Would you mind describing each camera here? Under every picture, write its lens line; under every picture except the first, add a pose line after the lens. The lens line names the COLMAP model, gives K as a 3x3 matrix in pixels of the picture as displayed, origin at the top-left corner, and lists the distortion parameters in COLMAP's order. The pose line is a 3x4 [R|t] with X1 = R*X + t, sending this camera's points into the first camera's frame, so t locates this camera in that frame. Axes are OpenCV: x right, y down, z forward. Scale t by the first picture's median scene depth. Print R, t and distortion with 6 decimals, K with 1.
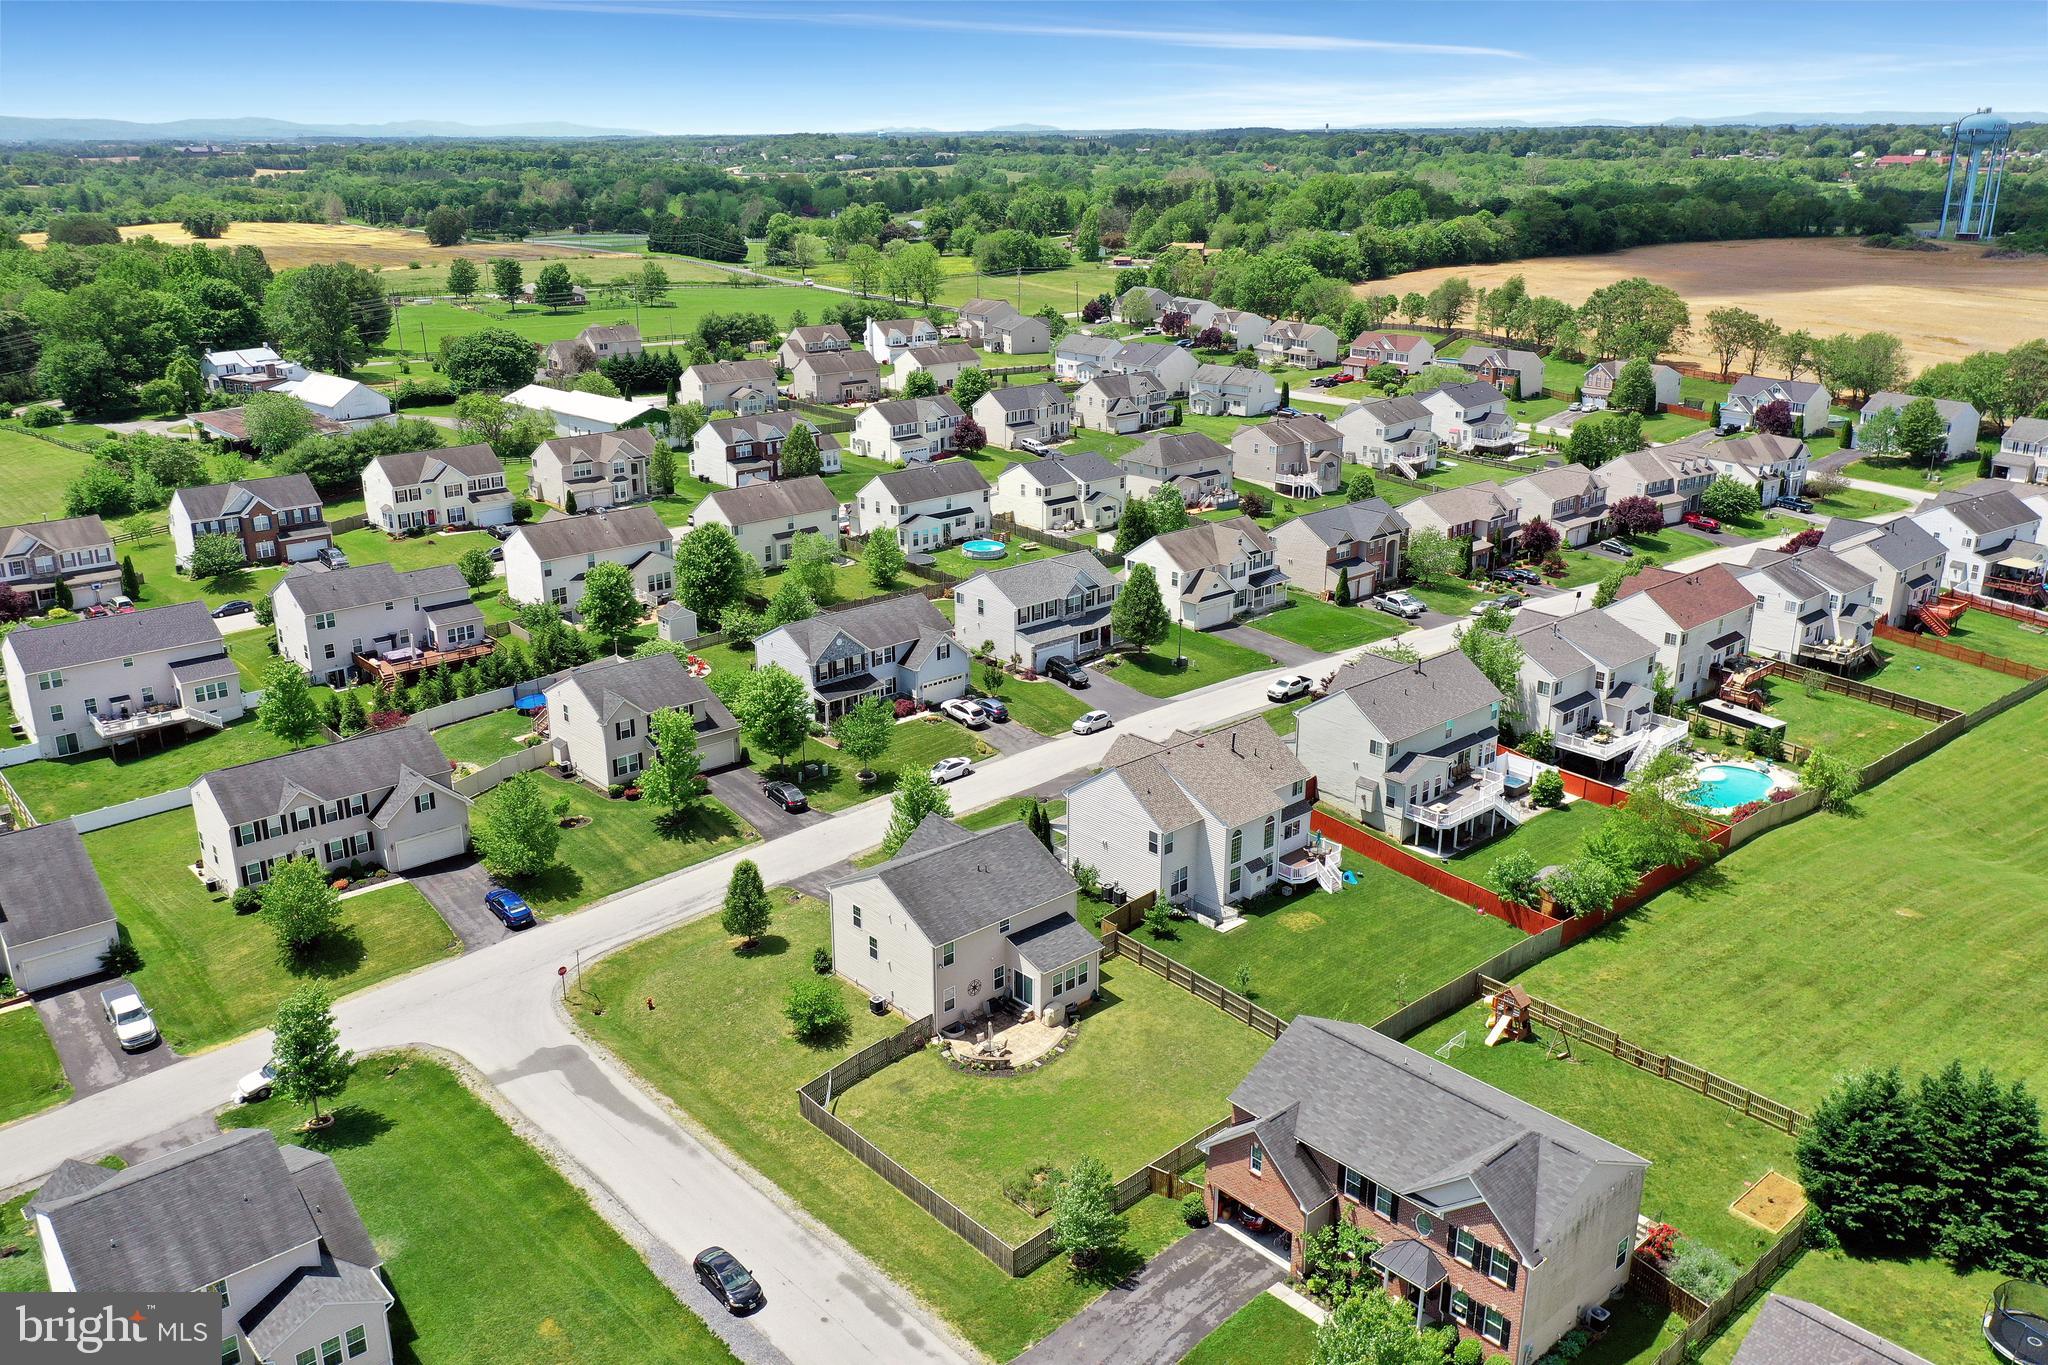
lens RADIAL K [[1616.9, 0, 1014.4], [0, 1616.9, 677.2], [0, 0, 1]] dist [-0.003877, -0.000882]
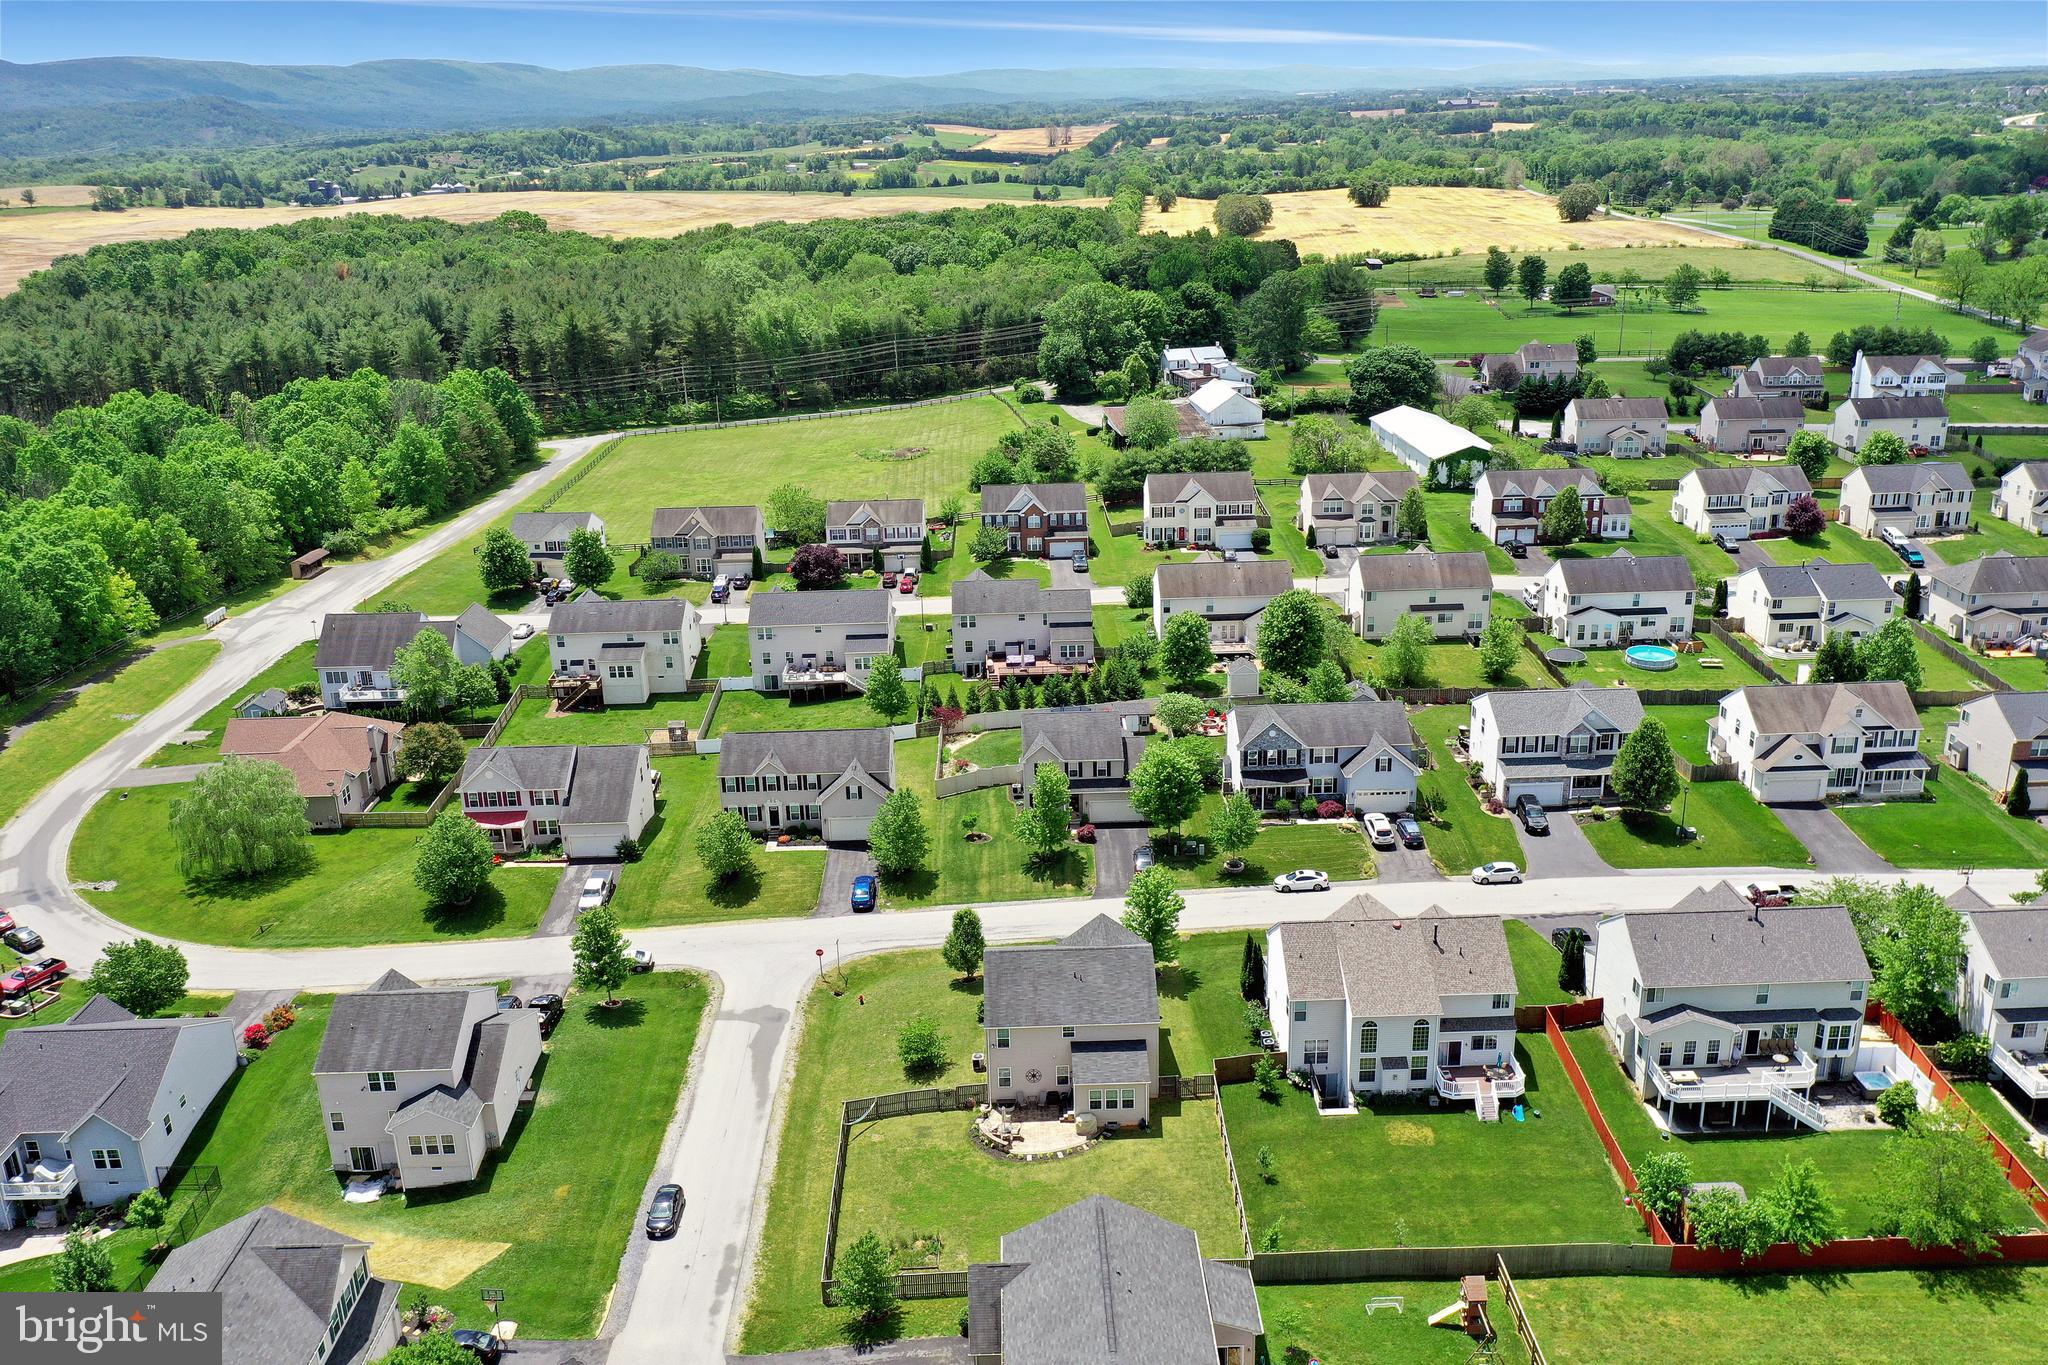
lens RADIAL K [[1676.7, 0, 1014.3], [0, 1676.7, 685.1], [0, 0, 1]] dist [-0.002370, 0.000891]
pose [[0.755641, 0.198693, -0.624122, 0.390048], [-0.182090, 0.979041, 0.091221, -0.108242], [0.629166, 0.044716, 0.775984, 0.048087]]
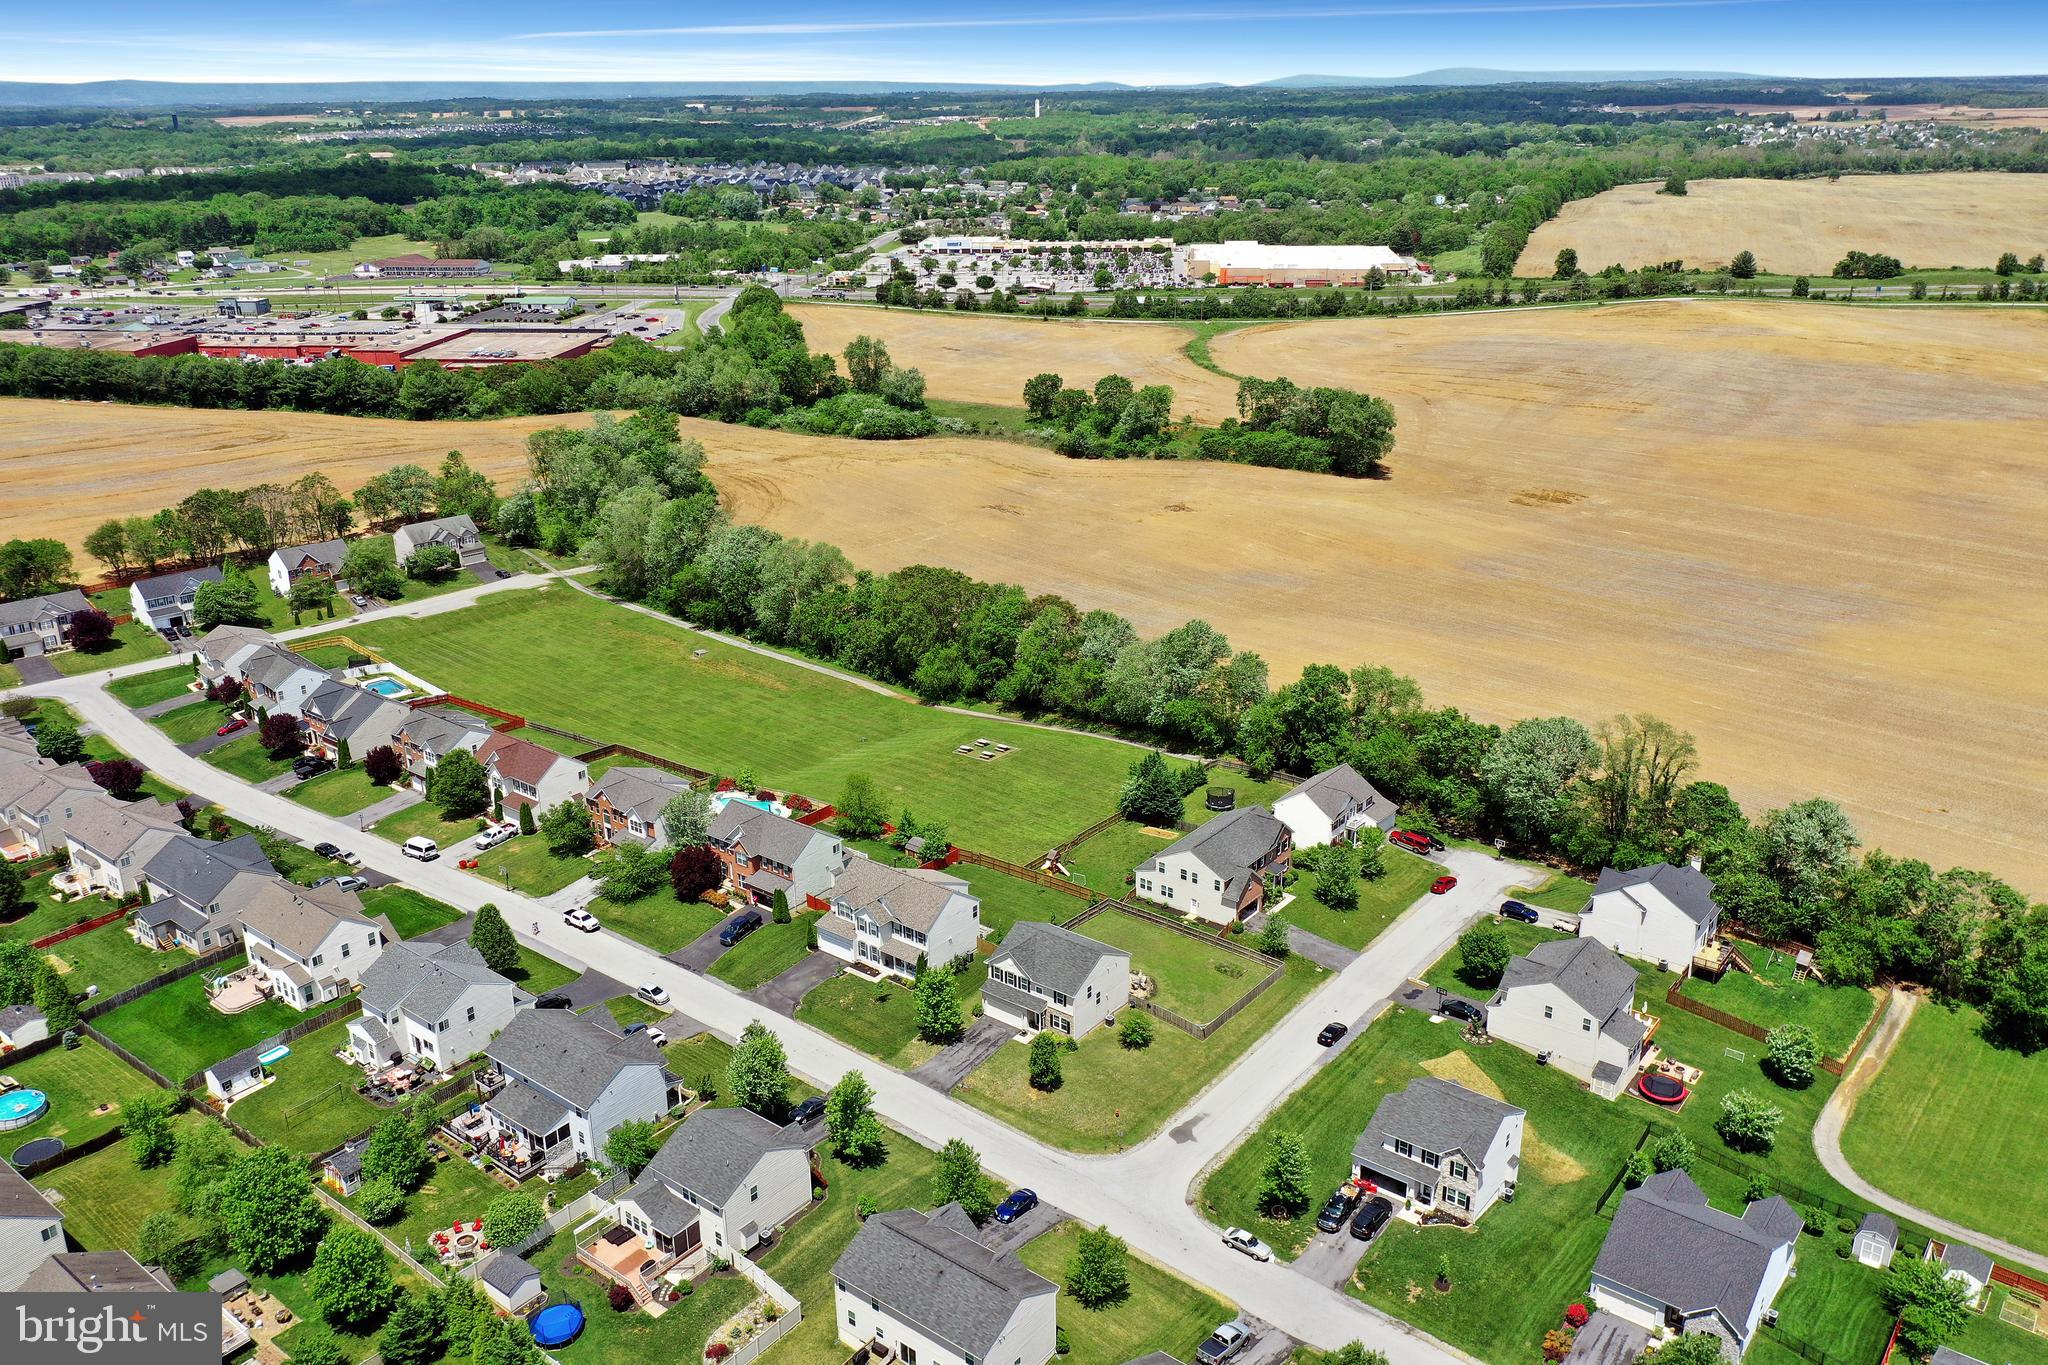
lens RADIAL K [[1585.1, 0, 1024.0], [0, 1585.1, 682.5], [0, 0, 1]] dist [-0.001044, -0.003291]
pose [[-0.175997, -0.329829, 0.927490, -0.970991], [0.317799, 0.872709, 0.370652, -0.495401], [-0.931681, 0.359989, -0.048775, 0.646394]]
